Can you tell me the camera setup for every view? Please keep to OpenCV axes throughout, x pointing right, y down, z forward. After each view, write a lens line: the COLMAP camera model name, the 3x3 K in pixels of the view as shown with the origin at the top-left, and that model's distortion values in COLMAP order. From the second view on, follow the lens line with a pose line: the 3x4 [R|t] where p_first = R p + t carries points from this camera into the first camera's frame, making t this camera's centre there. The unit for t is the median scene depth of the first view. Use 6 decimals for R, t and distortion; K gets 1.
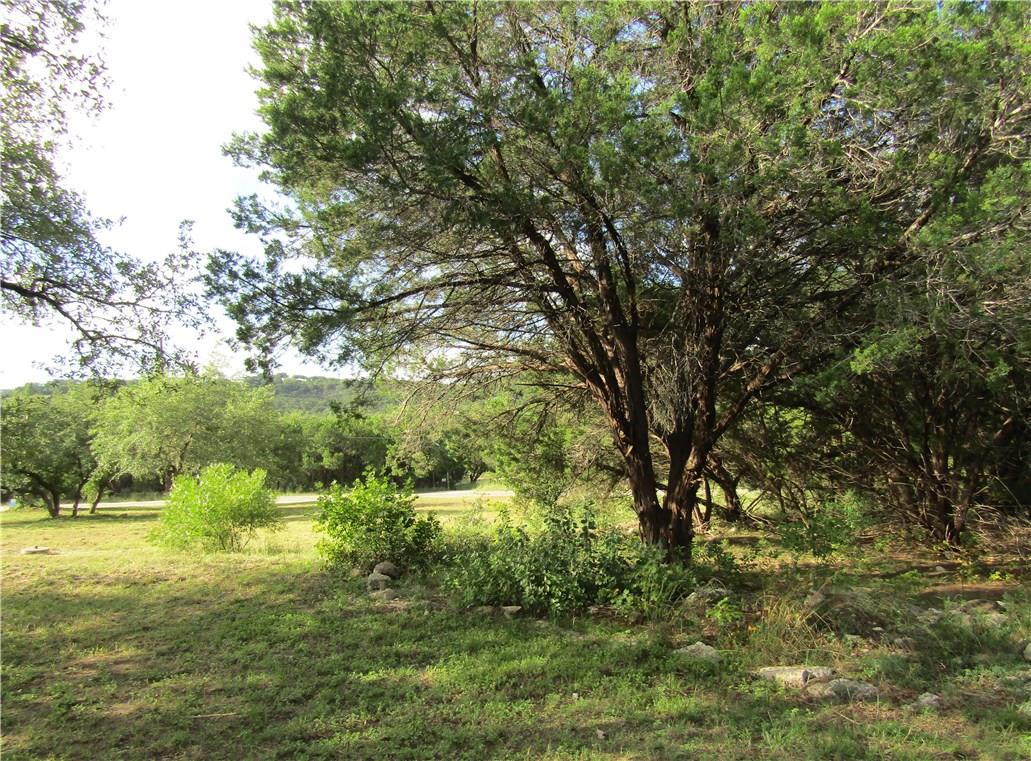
lens RADIAL K [[738.9, 0, 517.2], [0, 738.9, 376.5], [0, 0, 1]] dist [0.008374, -0.002330]
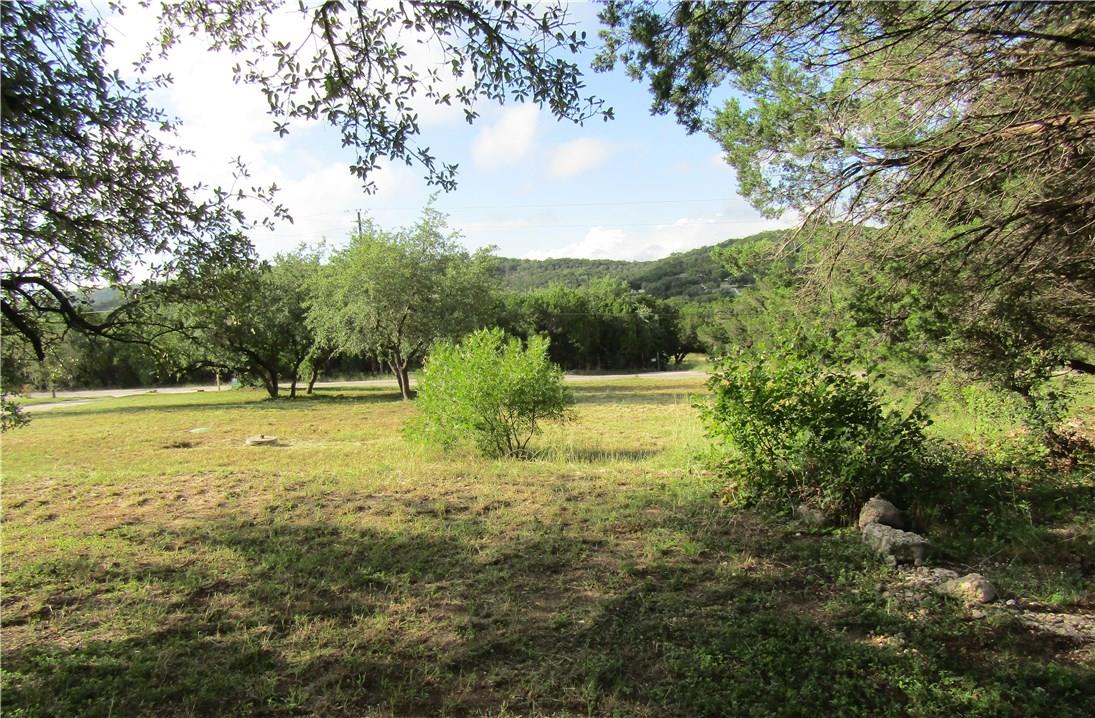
lens RADIAL K [[786.7, 0, 547.9], [0, 786.7, 358.2], [0, 0, 1]] dist [-0.004504, 0.000658]
pose [[0.977545, -0.001643, -0.210721, -0.075669], [0.030149, 0.990773, 0.132139, 0.019470], [0.208559, -0.135525, 0.968574, 0.113933]]
